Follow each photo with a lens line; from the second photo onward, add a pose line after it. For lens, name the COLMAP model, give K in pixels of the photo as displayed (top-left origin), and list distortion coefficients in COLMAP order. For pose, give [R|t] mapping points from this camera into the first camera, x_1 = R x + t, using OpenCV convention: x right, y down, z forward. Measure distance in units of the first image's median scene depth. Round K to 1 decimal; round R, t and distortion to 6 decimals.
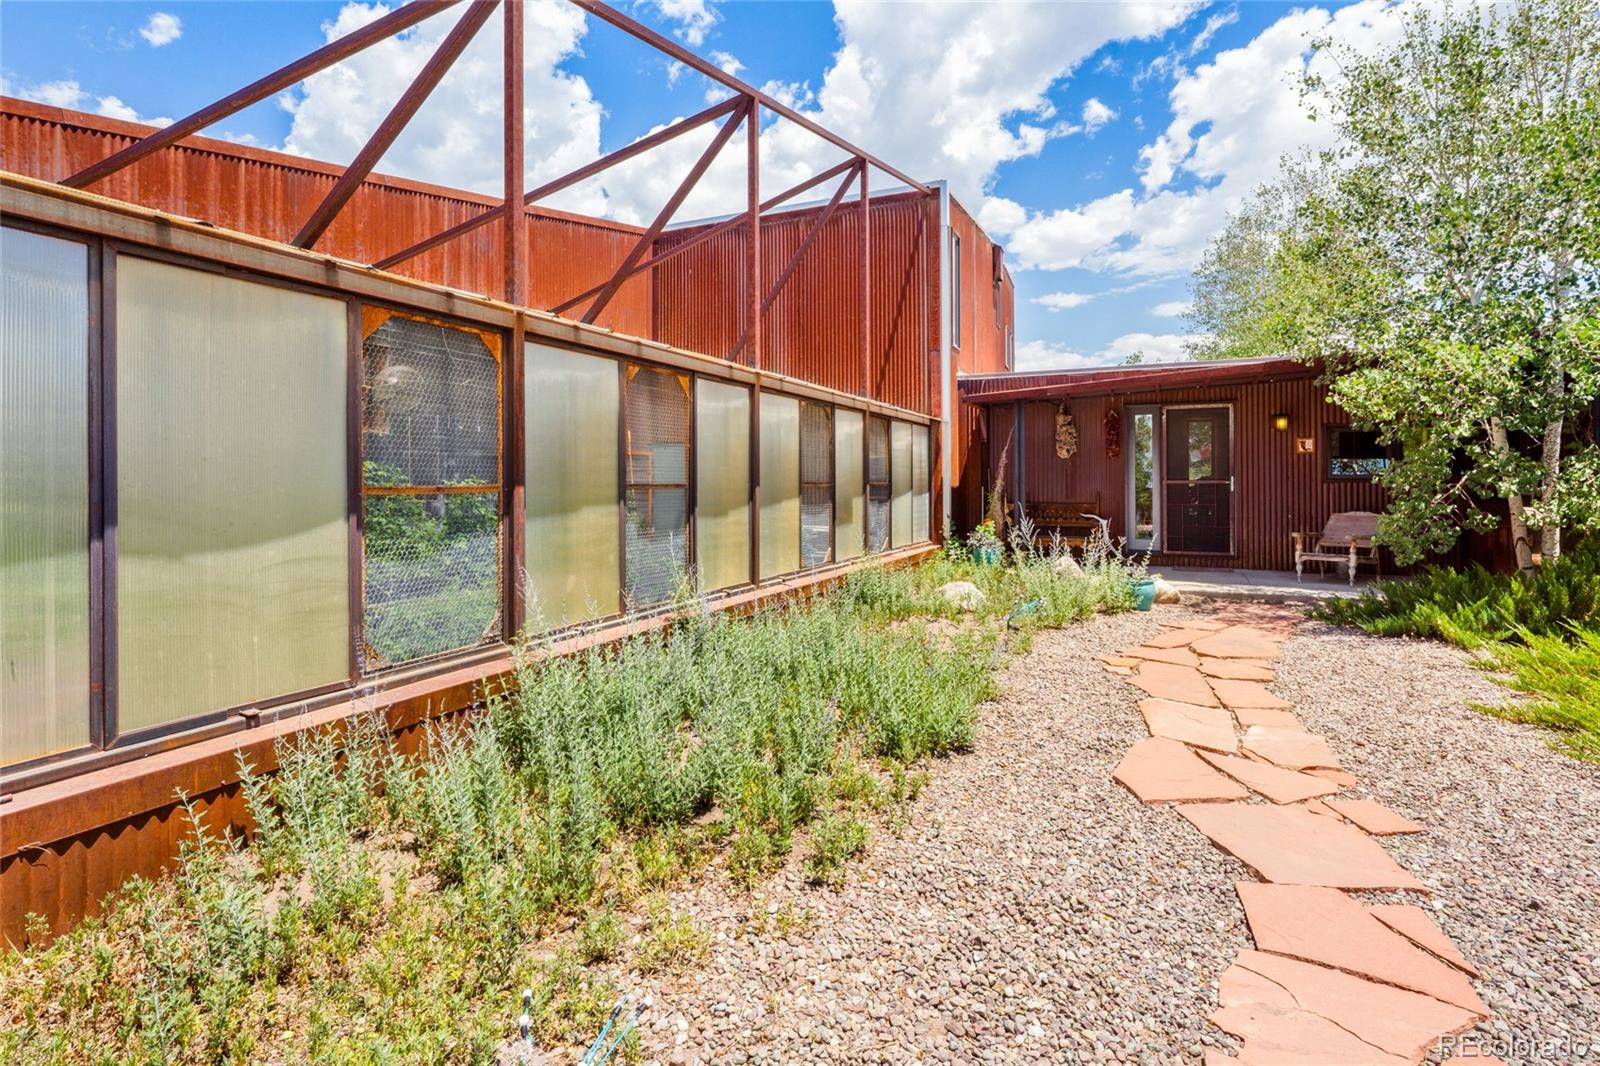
lens RADIAL K [[787.1, 0, 812.2], [0, 787.1, 479.3], [0, 0, 1]] dist [0.006267, 0.000647]
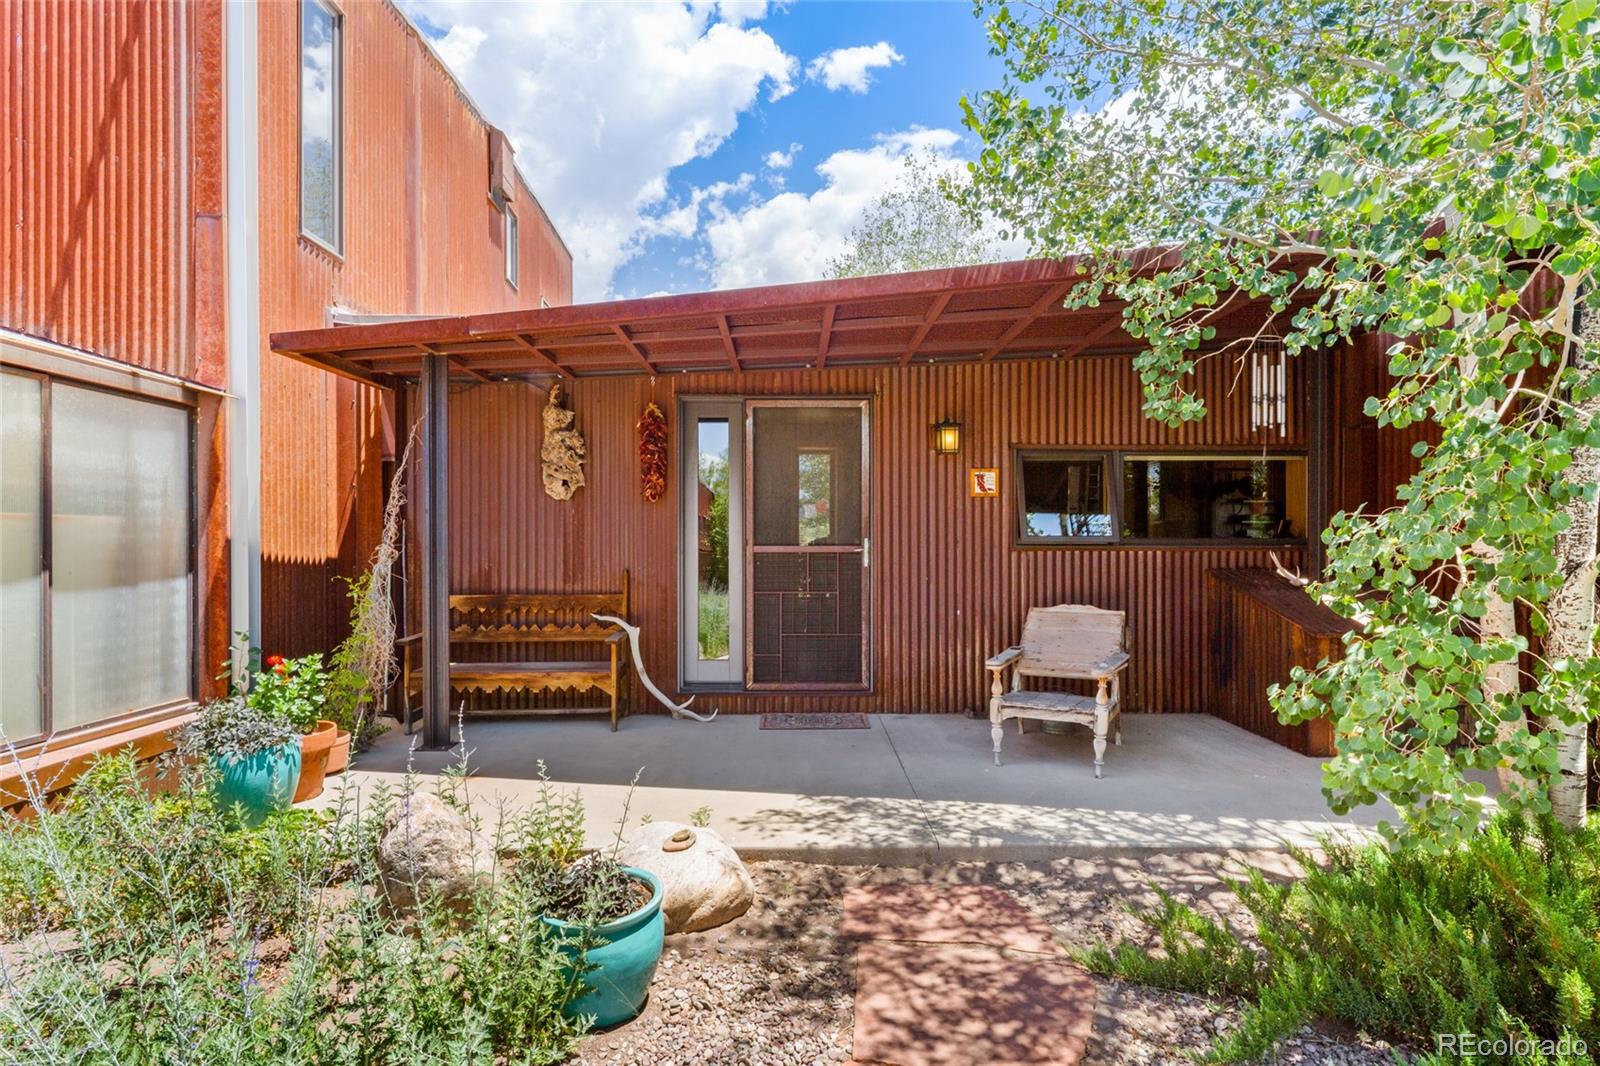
lens RADIAL K [[787.1, 0, 800.1], [0, 787.1, 531.2], [0, 0, 1]] dist [0.006267, 0.000647]
pose [[0.907692, 0.006922, 0.419581, 0.276919], [-0.003335, 0.999951, -0.009281, -0.003525], [-0.419625, 0.007025, 0.907670, 0.551318]]
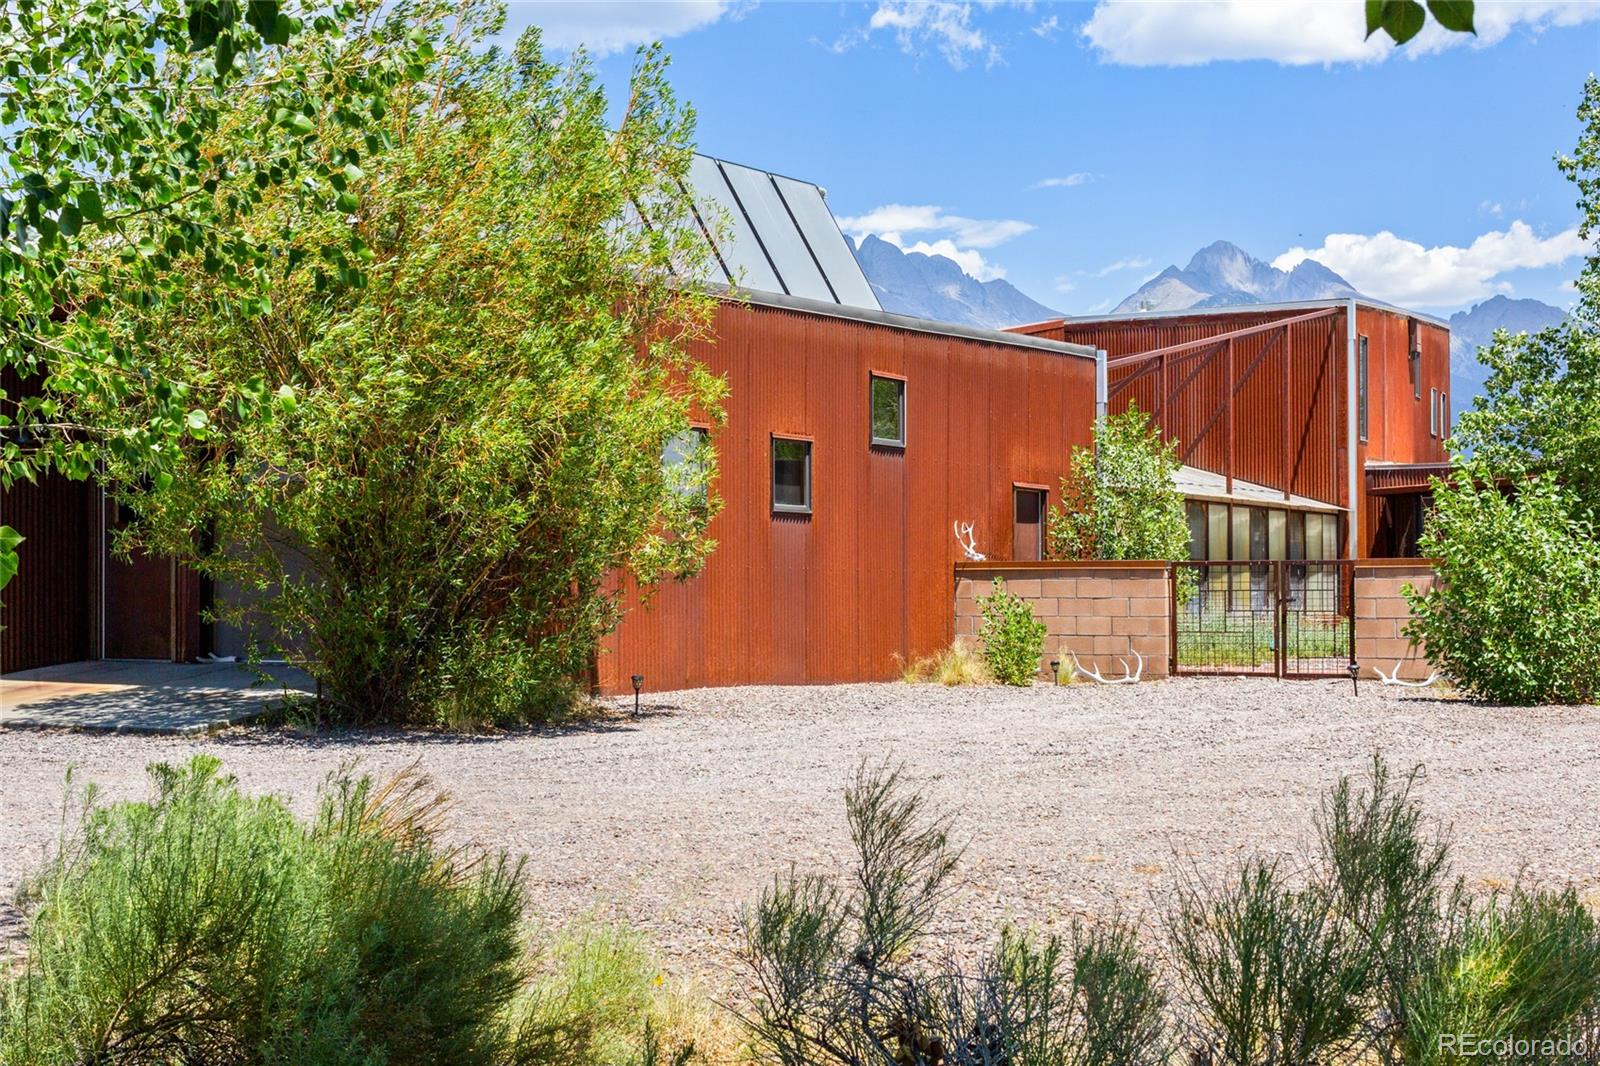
lens RADIAL K [[2271.5, 0, 804.1], [0, 2271.5, 538.3], [0, 0, 1]] dist [0.011950, 0.000000]
pose [[0.995339, -0.002109, -0.096419, -0.321821], [-0.000025, 0.999755, -0.022134, 0.041166], [0.096442, 0.022033, 0.995095, -2.491919]]
